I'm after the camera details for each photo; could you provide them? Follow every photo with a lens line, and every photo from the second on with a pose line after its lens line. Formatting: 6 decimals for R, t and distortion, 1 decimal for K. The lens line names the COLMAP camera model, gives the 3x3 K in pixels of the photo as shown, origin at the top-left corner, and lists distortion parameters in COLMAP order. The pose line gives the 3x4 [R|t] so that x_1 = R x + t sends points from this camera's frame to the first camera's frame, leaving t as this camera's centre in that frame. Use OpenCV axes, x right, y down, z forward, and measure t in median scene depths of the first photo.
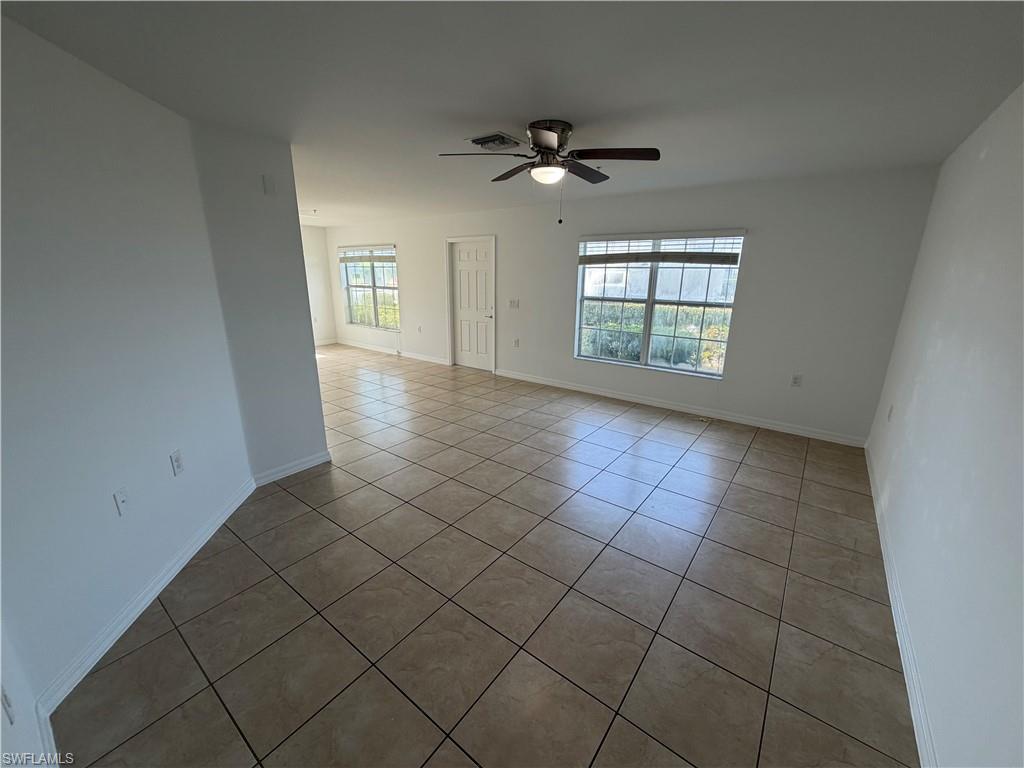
lens RADIAL K [[409.3, 0, 508.8], [0, 409.3, 384.4], [0, 0, 1]] dist [-0.000371, -0.000202]
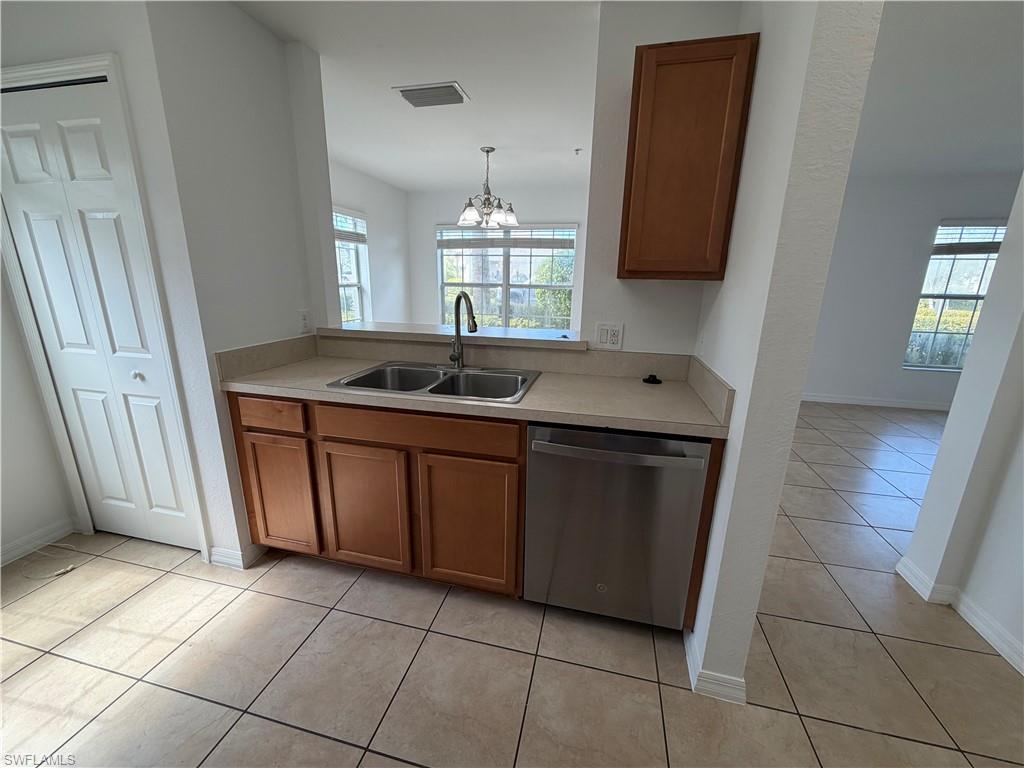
lens RADIAL K [[407.5, 0, 509.7], [0, 407.5, 386.0], [0, 0, 1]] dist [-0.000482, 0.000039]
pose [[0.912753, -0.124278, 0.389148, -0.985089], [0.109157, 0.992162, 0.060826, -0.184757], [-0.393657, -0.013041, 0.919165, 0.614643]]
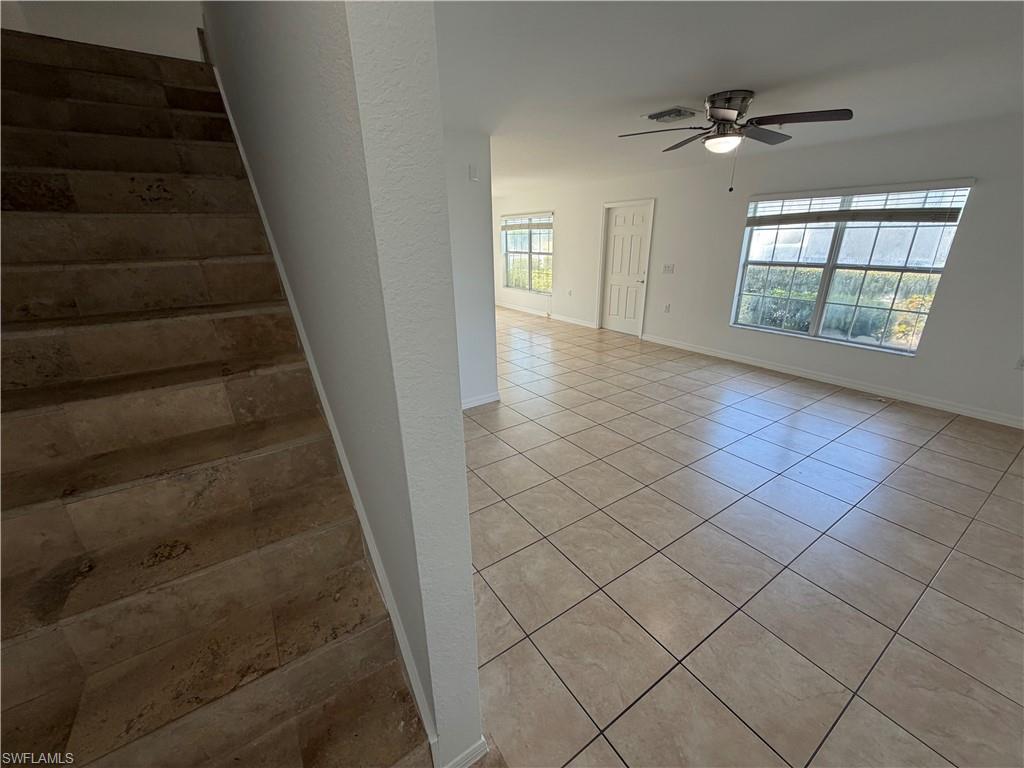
lens RADIAL K [[409.3, 0, 508.8], [0, 409.3, 384.4], [0, 0, 1]] dist [-0.000371, -0.000202]
pose [[0.945106, 0.087438, -0.314848, -0.019337], [-0.060995, 0.993805, 0.092900, 0.017346], [0.321020, -0.068597, 0.944585, -0.104591]]
